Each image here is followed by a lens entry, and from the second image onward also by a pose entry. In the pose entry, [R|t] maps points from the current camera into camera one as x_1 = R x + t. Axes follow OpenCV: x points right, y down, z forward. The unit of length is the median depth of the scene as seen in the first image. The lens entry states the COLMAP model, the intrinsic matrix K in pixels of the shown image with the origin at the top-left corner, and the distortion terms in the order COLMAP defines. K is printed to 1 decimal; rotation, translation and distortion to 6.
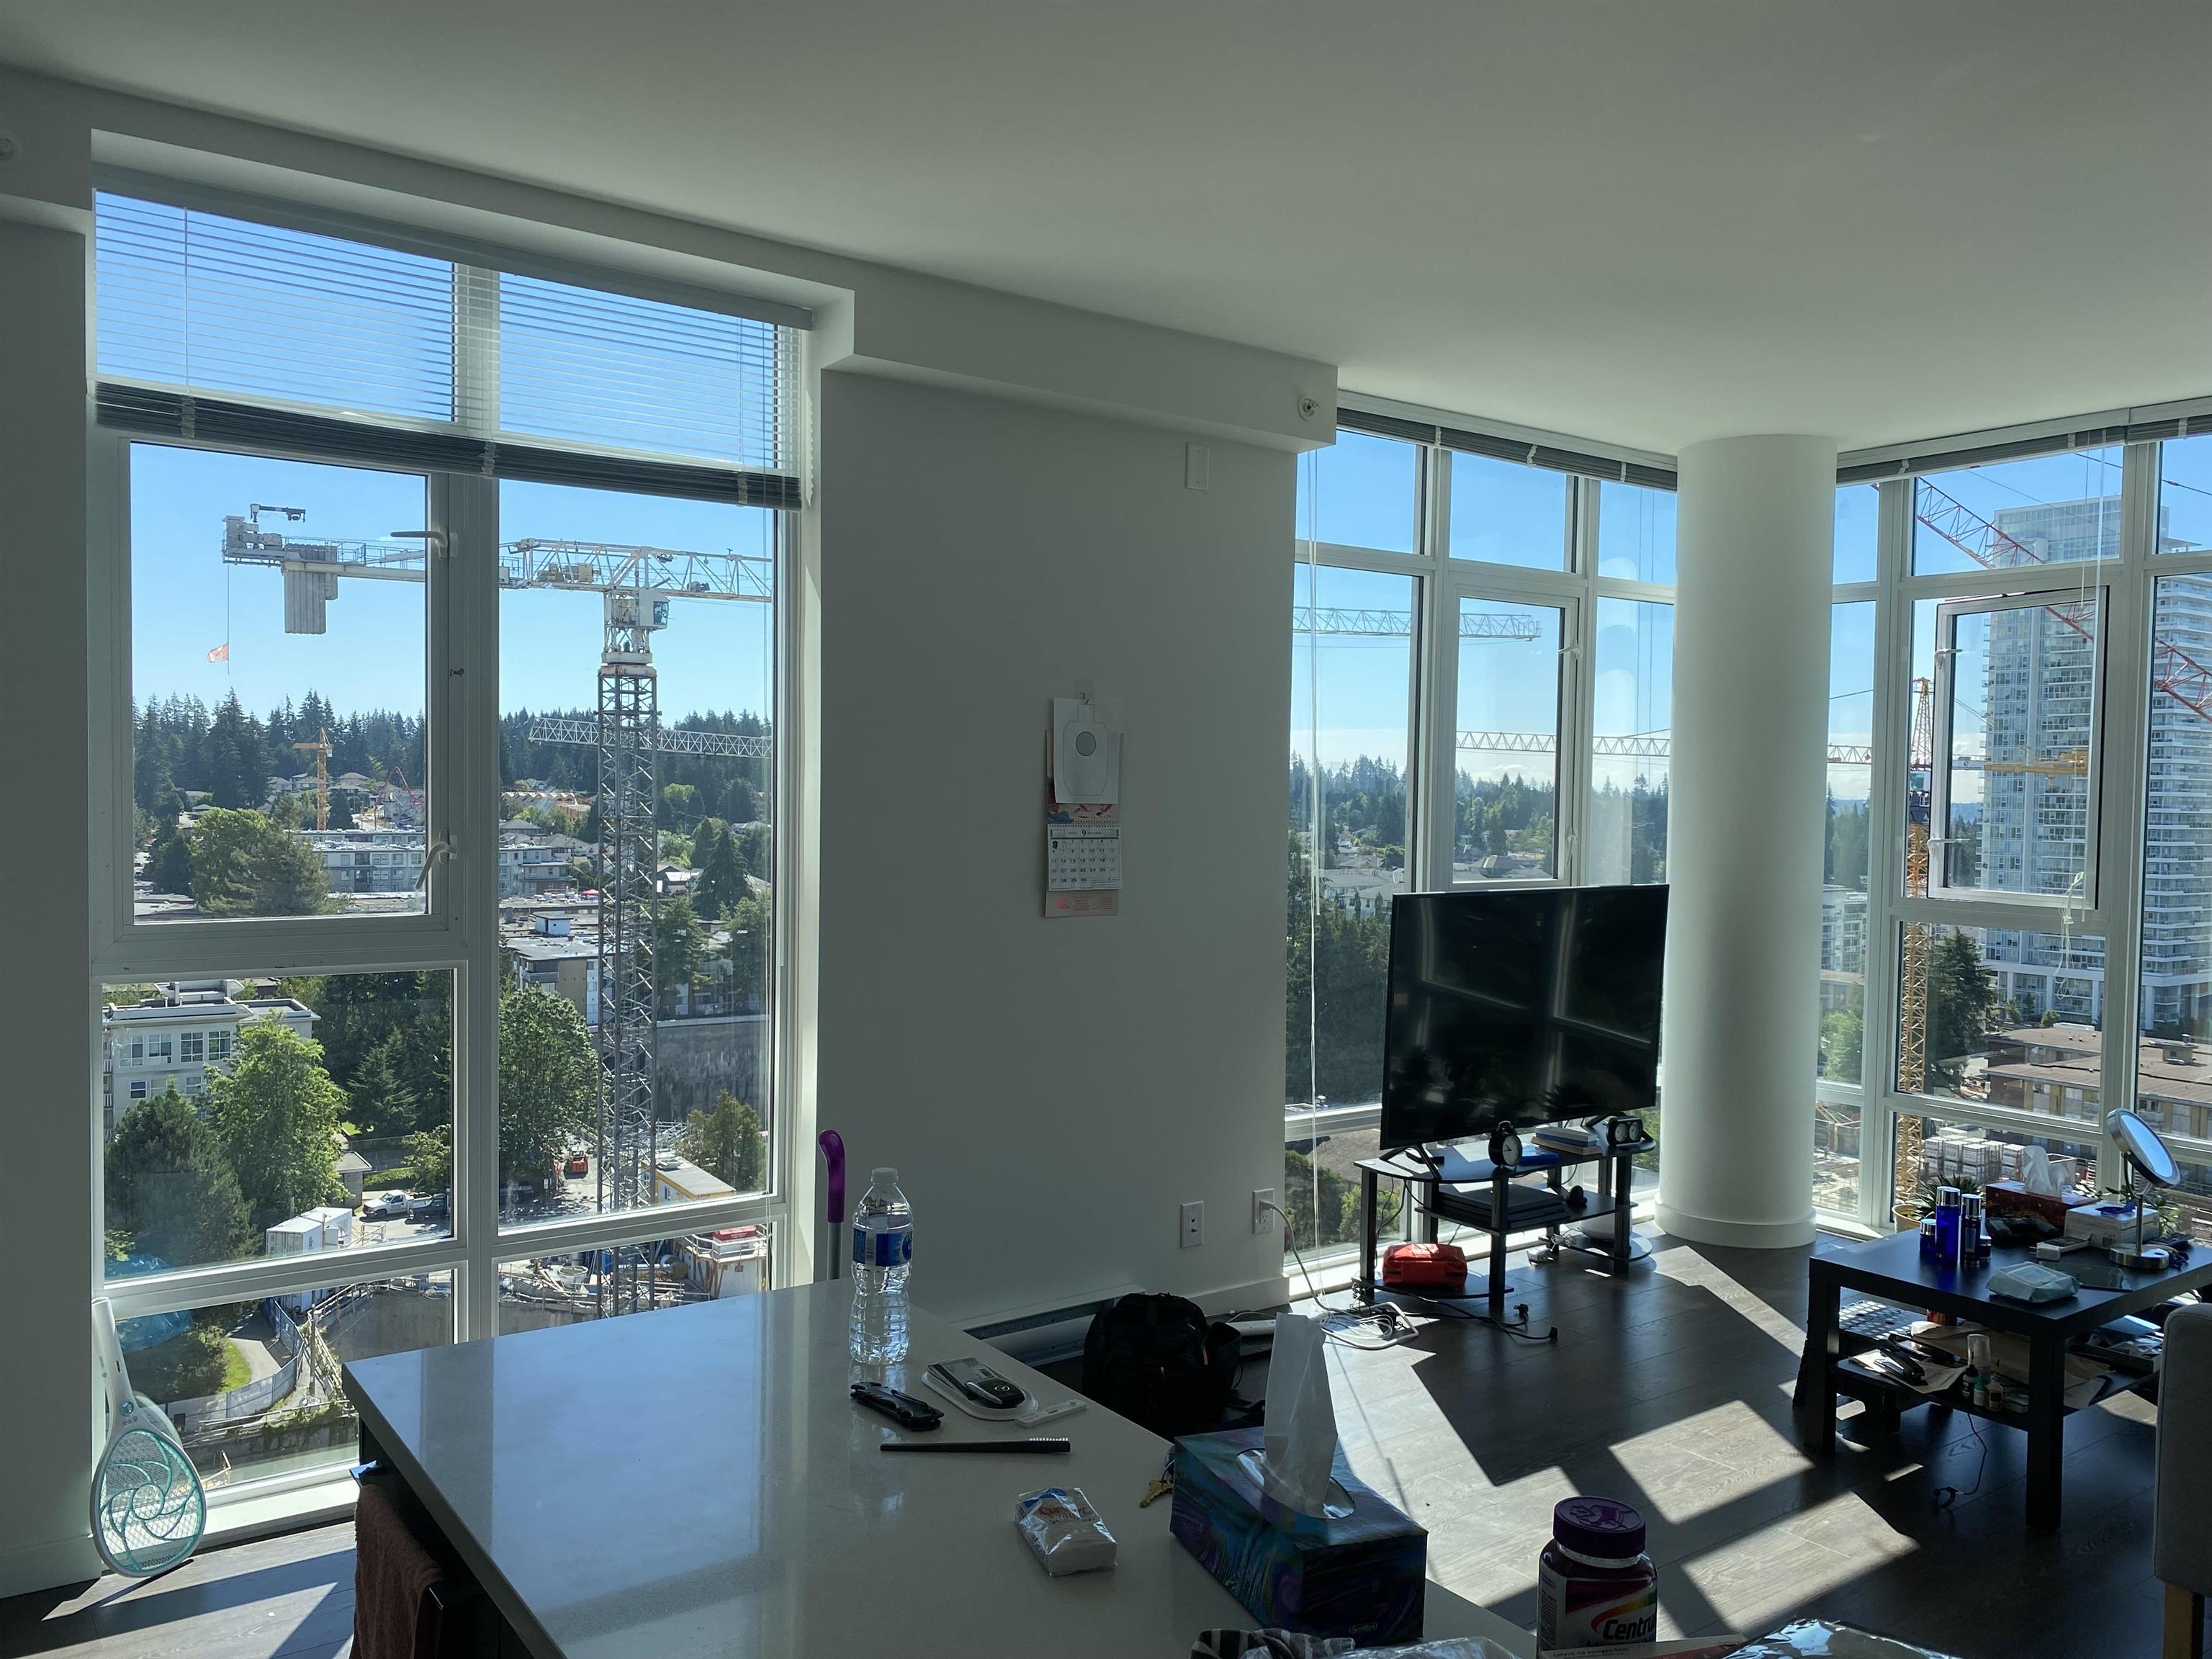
lens RADIAL K [[1703.5, 0, 1110.4], [0, 1703.5, 835.1], [0, 0, 1]] dist [0.035450, -0.046813]
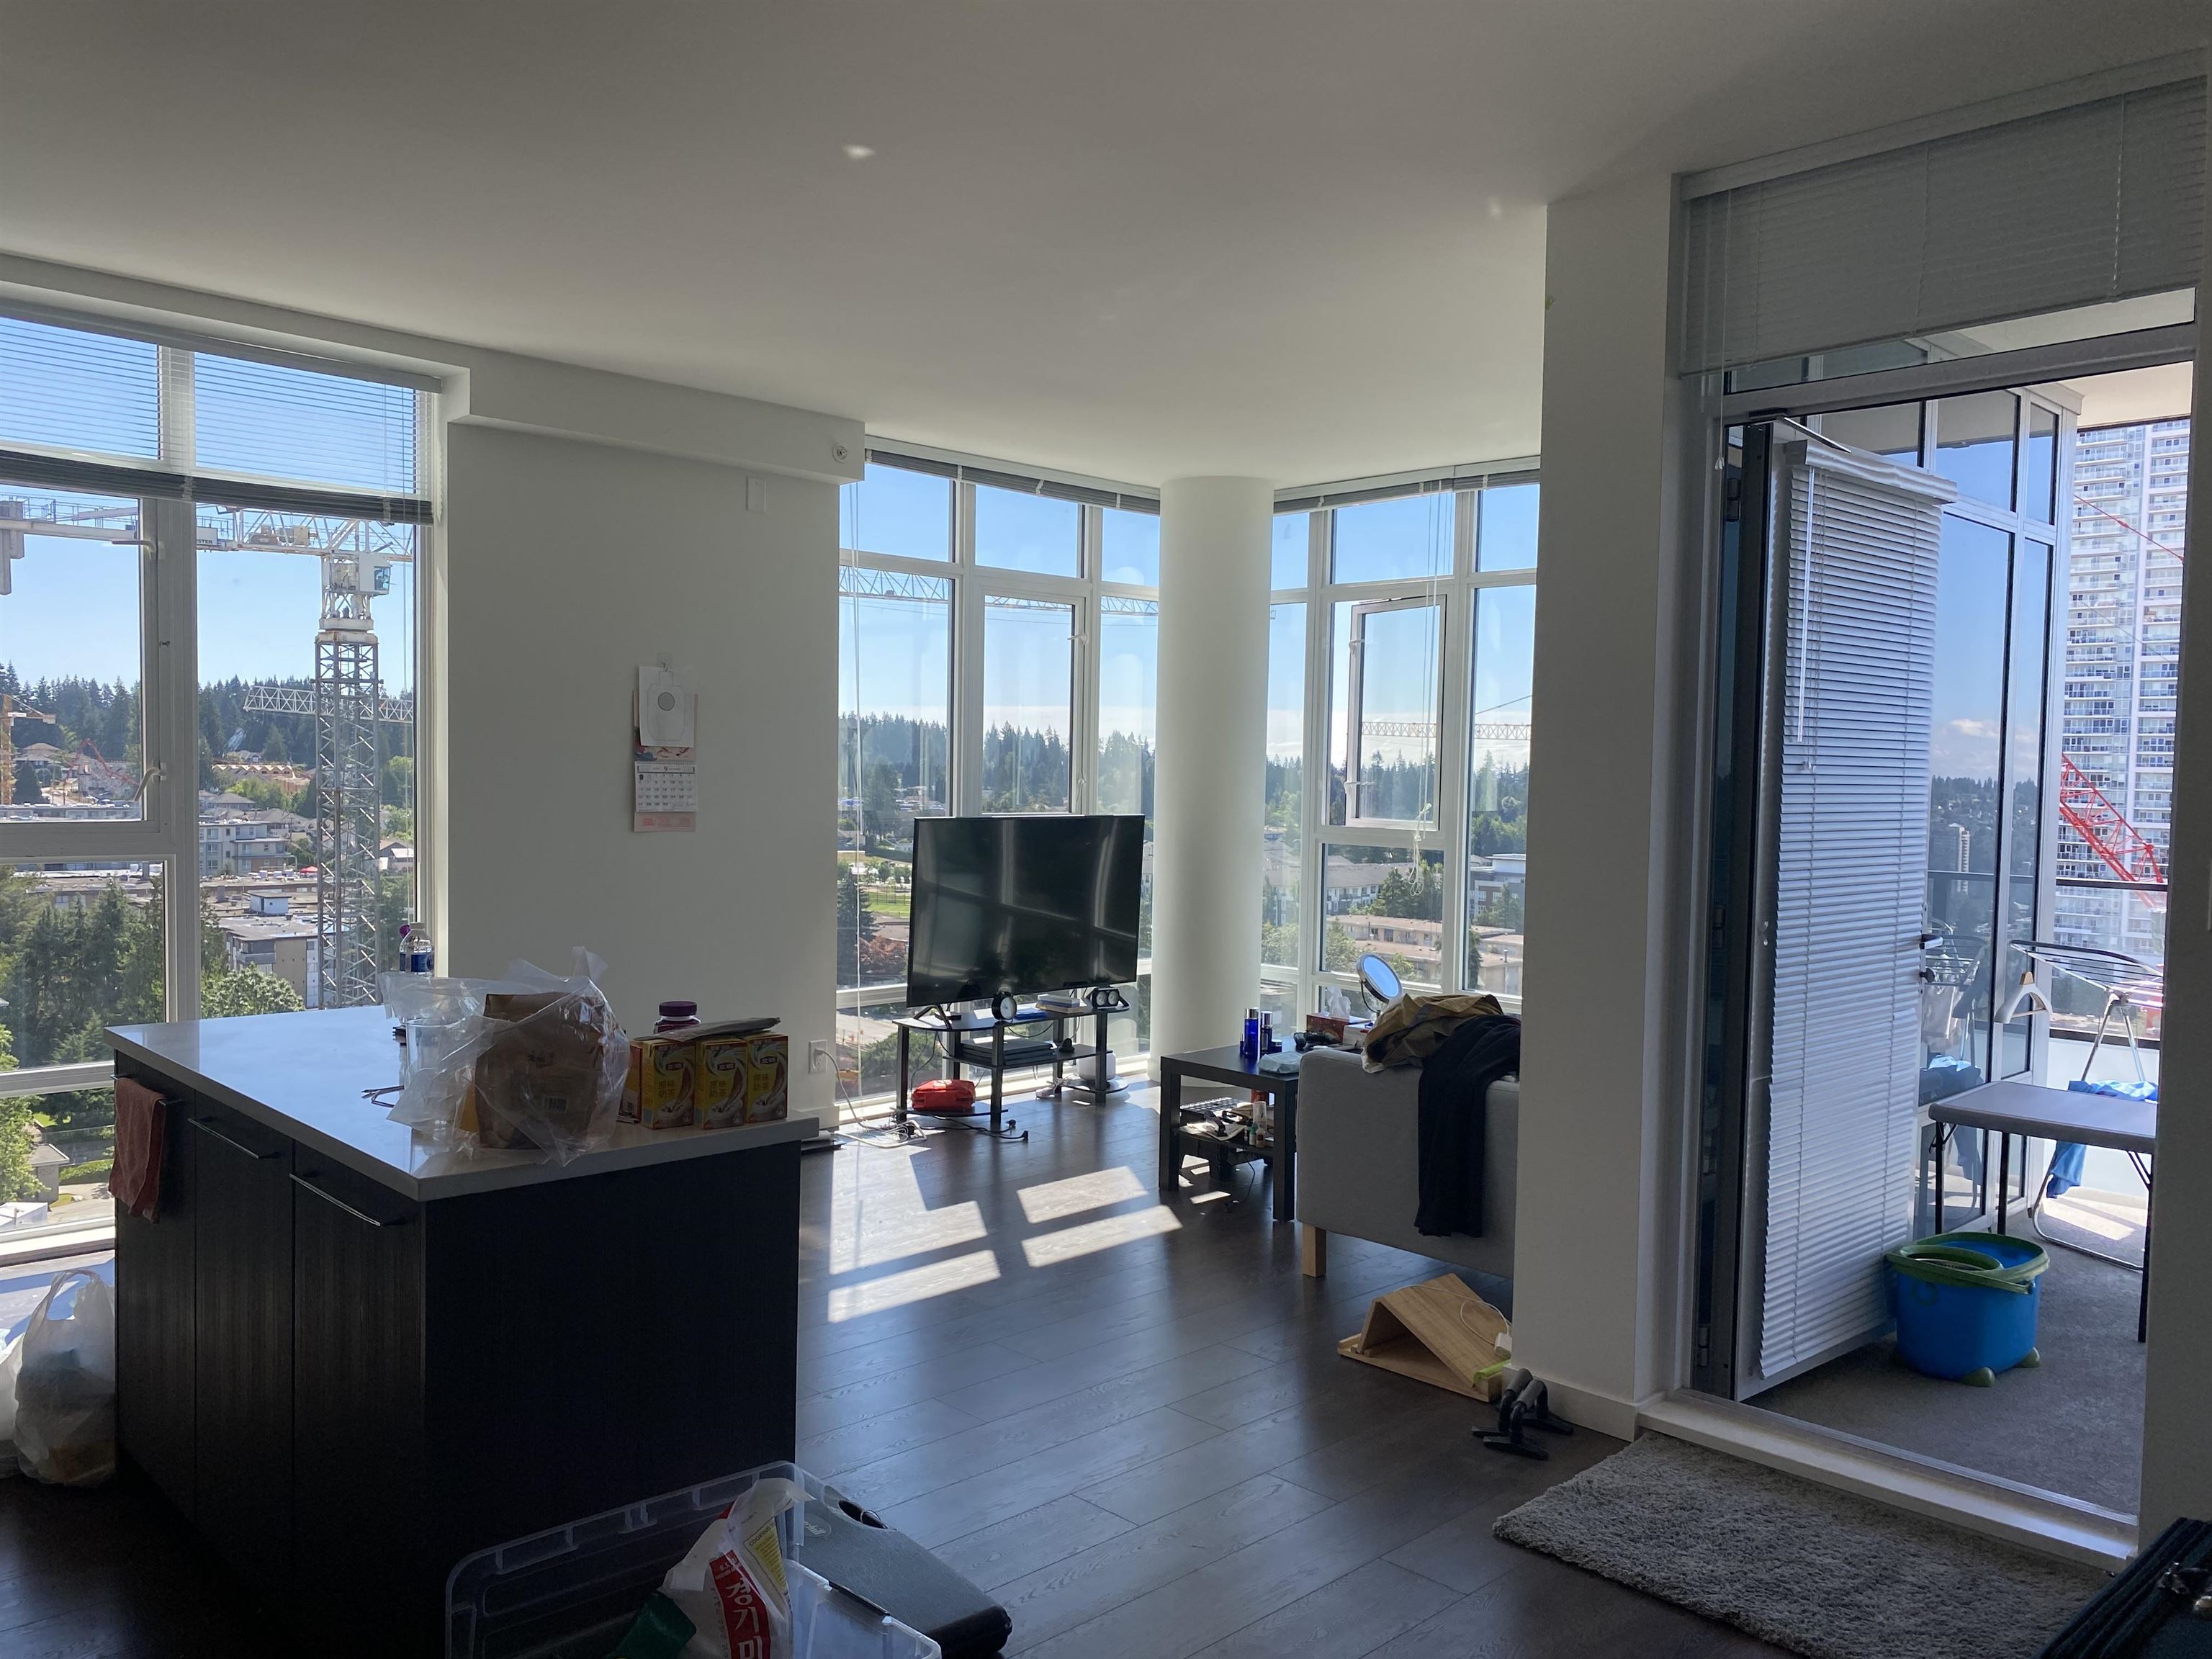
lens RADIAL K [[1703.5, 0, 1102.8], [0, 1703.5, 836.6], [0, 0, 1]] dist [0.035450, -0.046813]
pose [[0.990535, -0.002974, 0.137228, 0.116645], [0.000877, 0.999882, 0.015342, 0.026538], [-0.137257, -0.015077, 0.990421, -0.311654]]
